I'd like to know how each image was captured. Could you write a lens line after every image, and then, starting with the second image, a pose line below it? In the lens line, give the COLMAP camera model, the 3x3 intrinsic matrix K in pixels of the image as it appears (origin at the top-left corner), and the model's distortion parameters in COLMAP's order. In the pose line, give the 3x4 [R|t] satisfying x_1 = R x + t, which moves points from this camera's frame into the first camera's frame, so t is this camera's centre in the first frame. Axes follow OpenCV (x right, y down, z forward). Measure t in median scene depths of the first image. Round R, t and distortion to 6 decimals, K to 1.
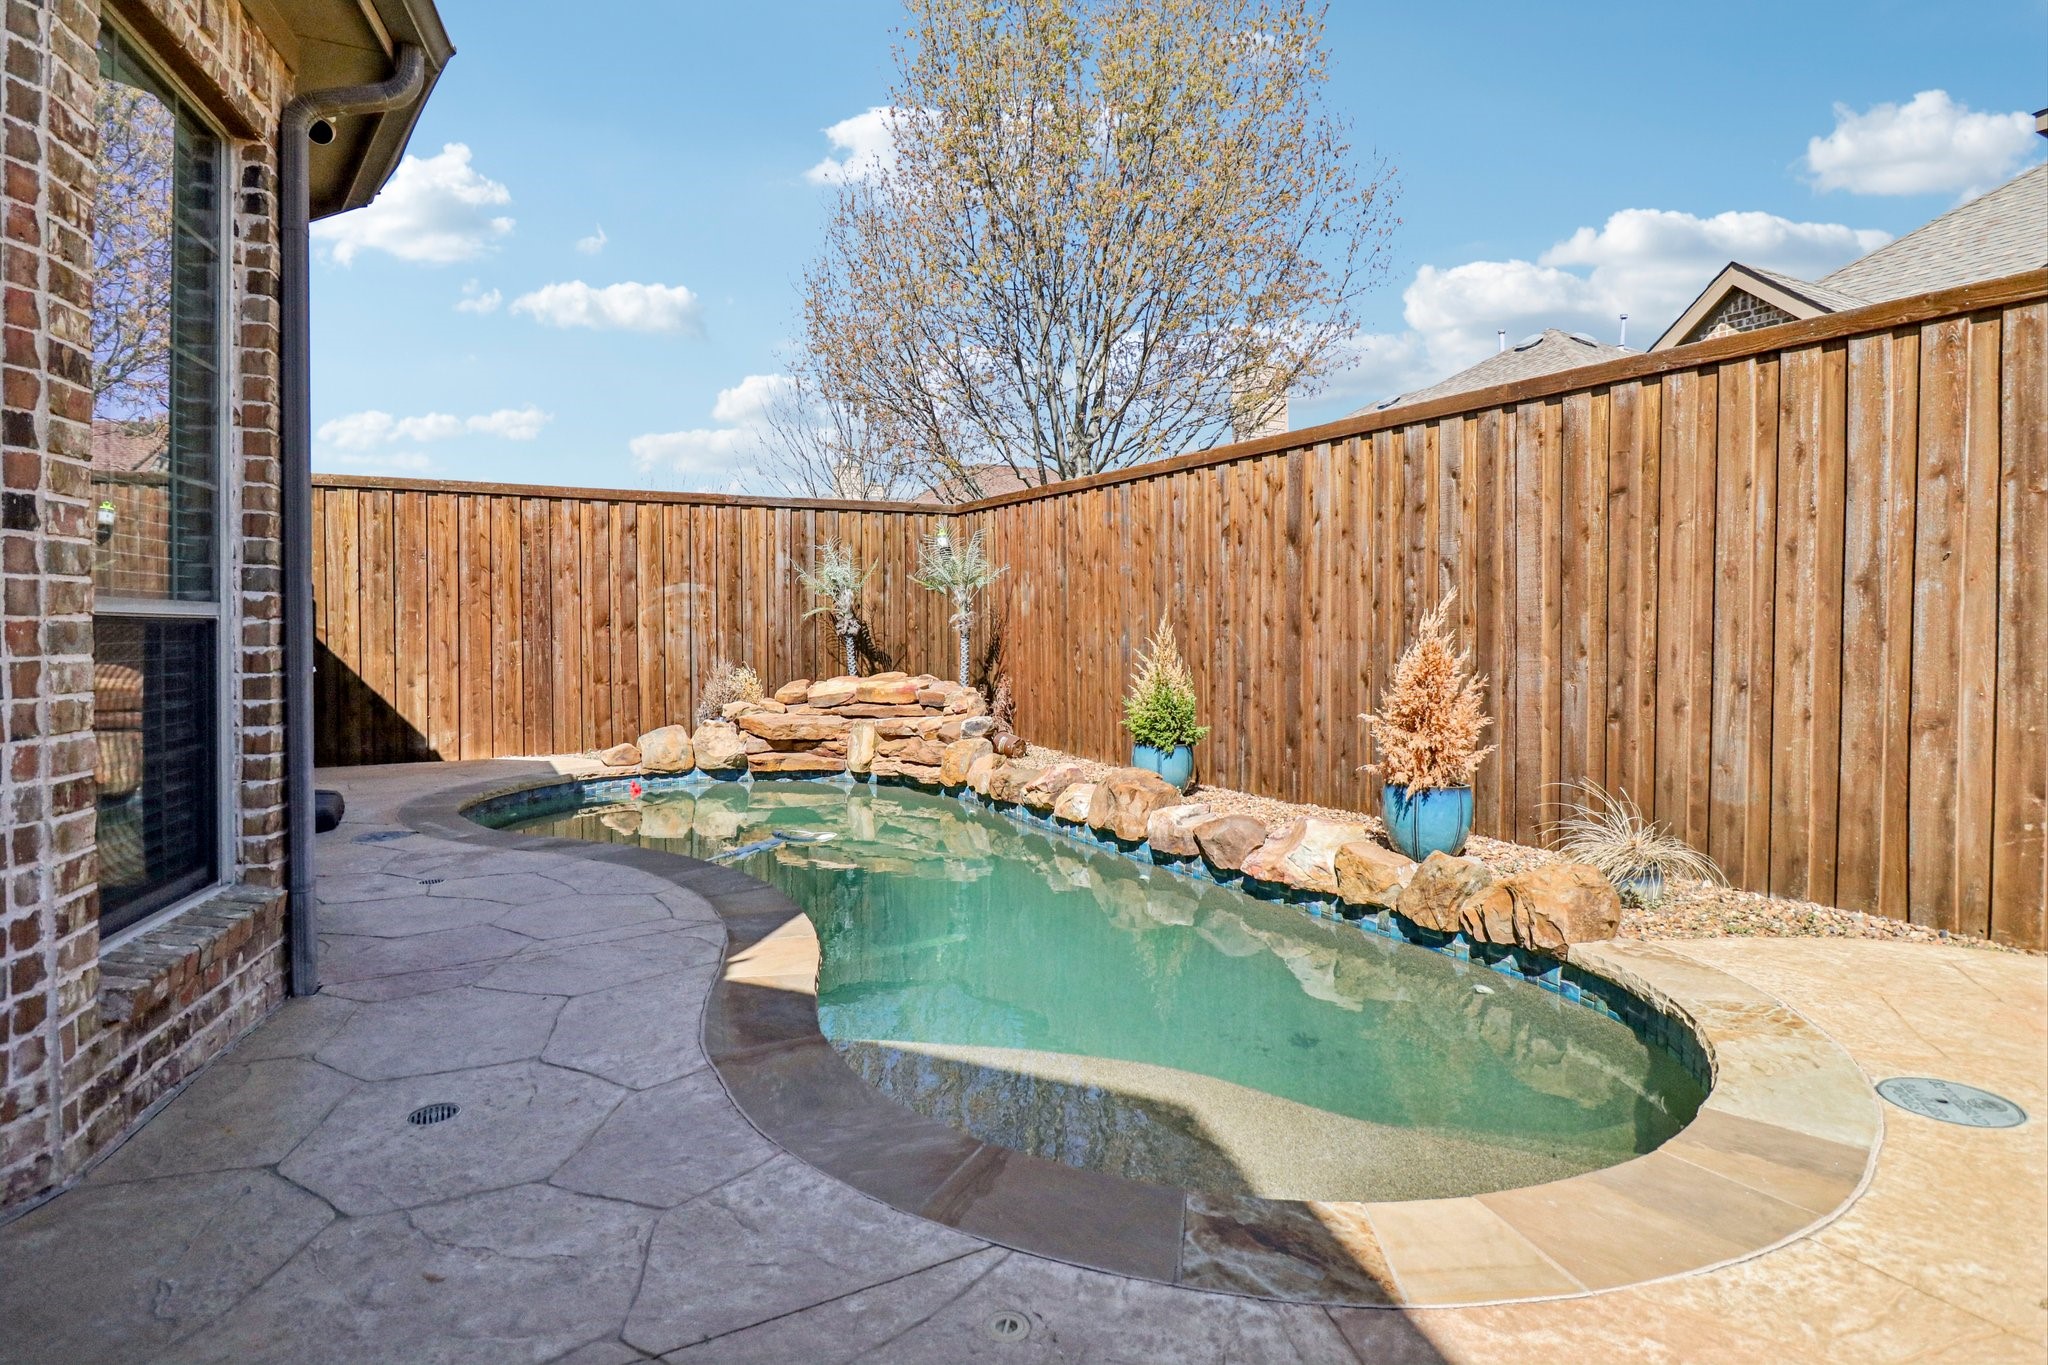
lens RADIAL K [[1065.1, 0, 1015.9], [0, 1065.1, 643.9], [0, 0, 1]] dist [0.001438, -0.013700]
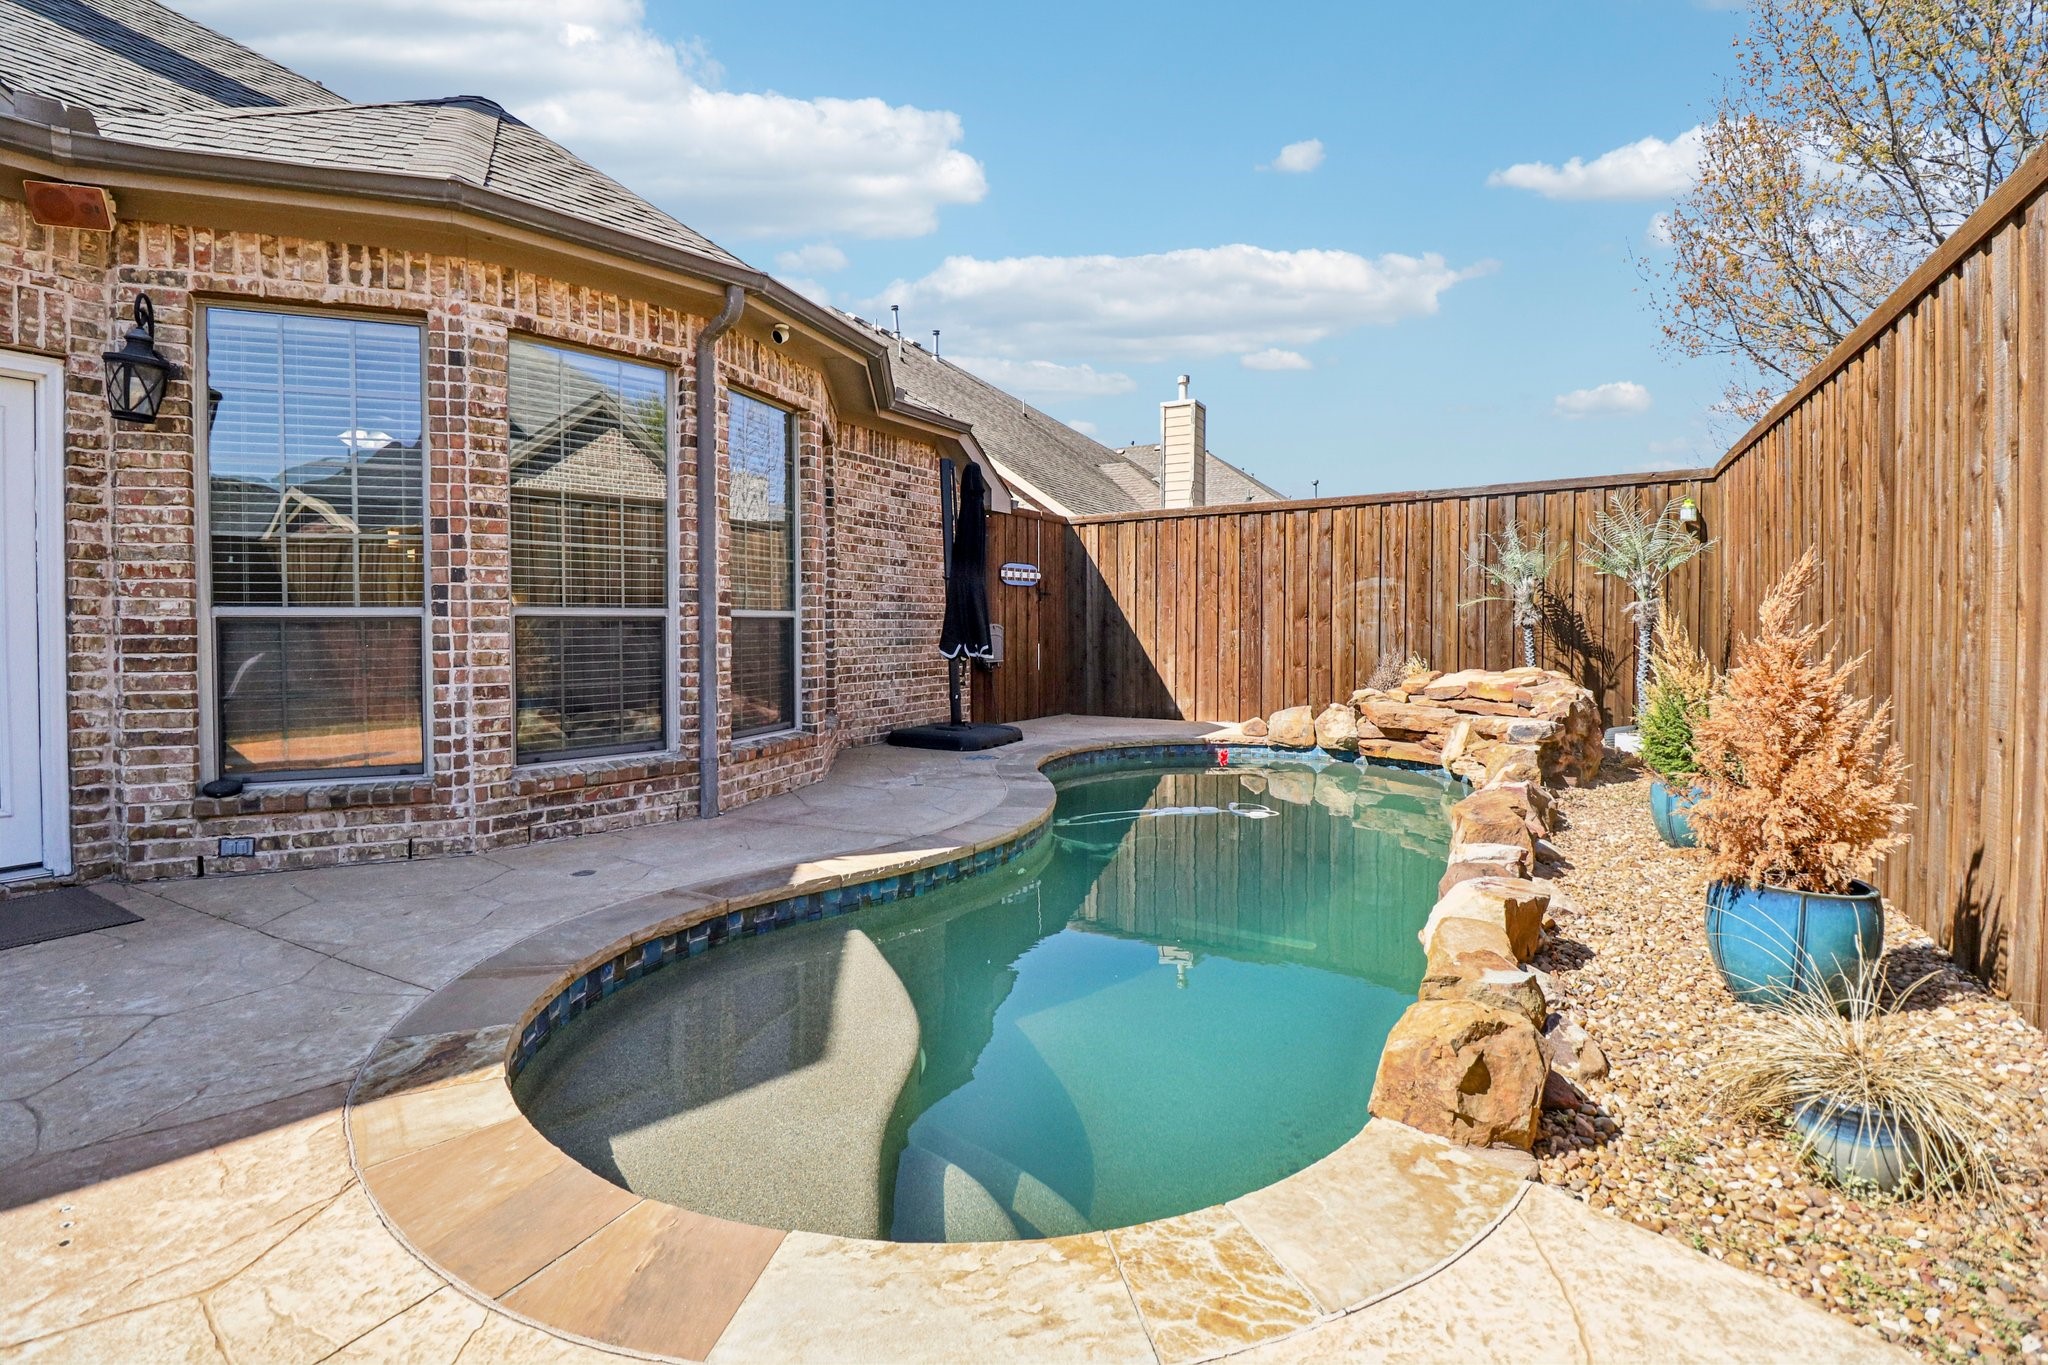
lens RADIAL K [[944.5, 0, 1013.8], [0, 944.5, 646.3], [0, 0, 1]] dist [0.002243, -0.014502]
pose [[0.519560, 0.021462, -0.854165, 0.365254], [-0.009551, 0.999768, 0.019311, -0.002923], [0.854381, -0.001875, 0.519644, 0.215832]]
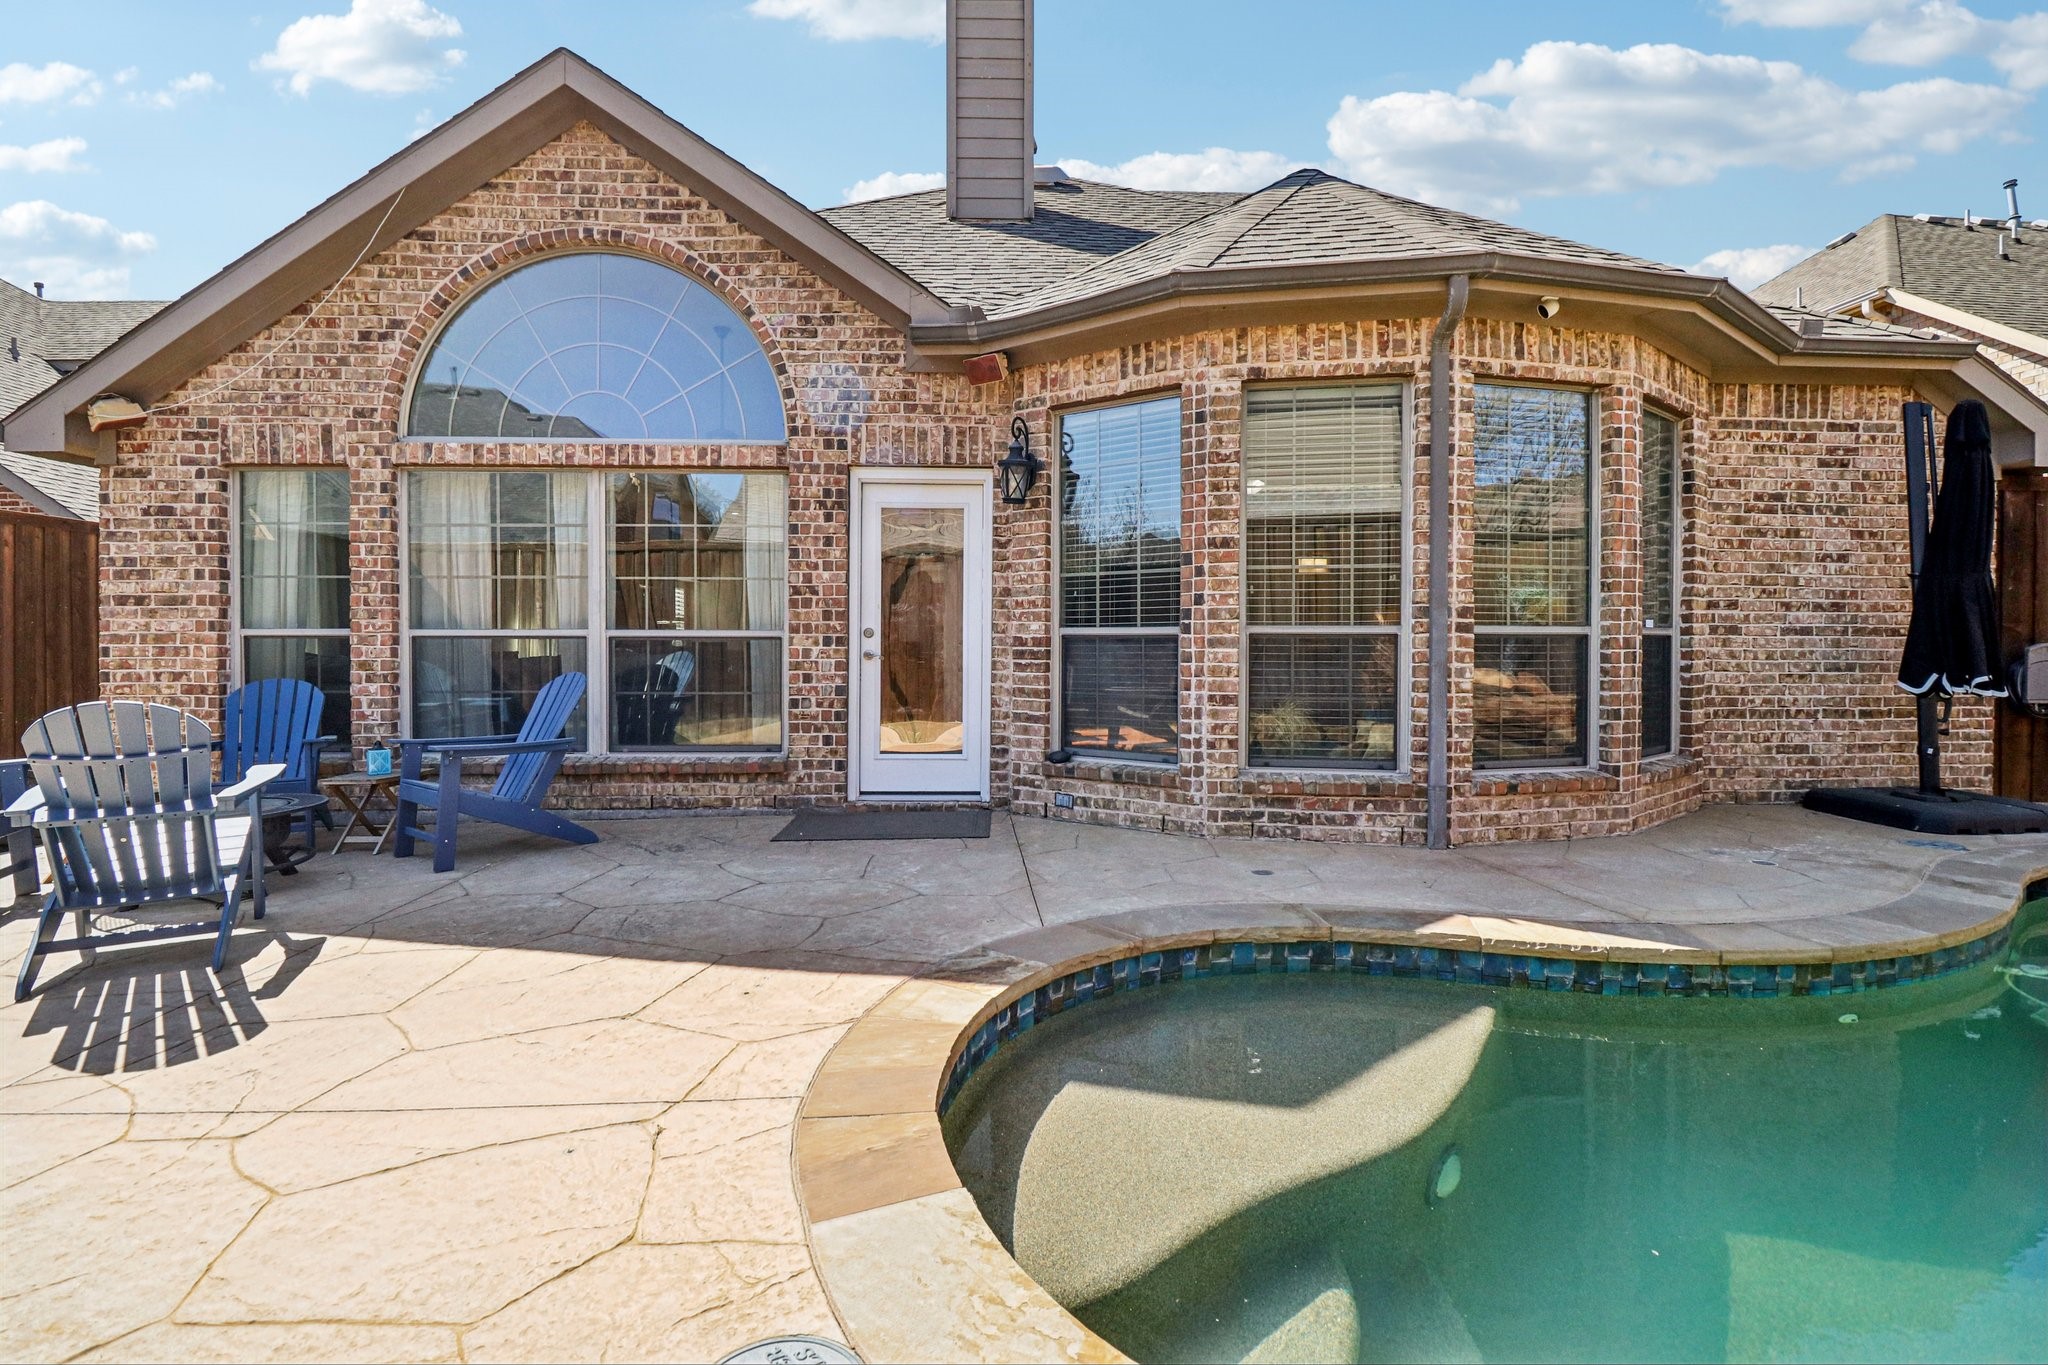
lens RADIAL K [[944.5, 0, 1013.8], [0, 944.5, 646.3], [0, 0, 1]] dist [0.002243, -0.014502]
pose [[-0.442468, 0.008527, -0.896744, 0.367782], [-0.012313, 0.999803, 0.015583, -0.006556], [0.896700, 0.017937, -0.442276, 0.381702]]
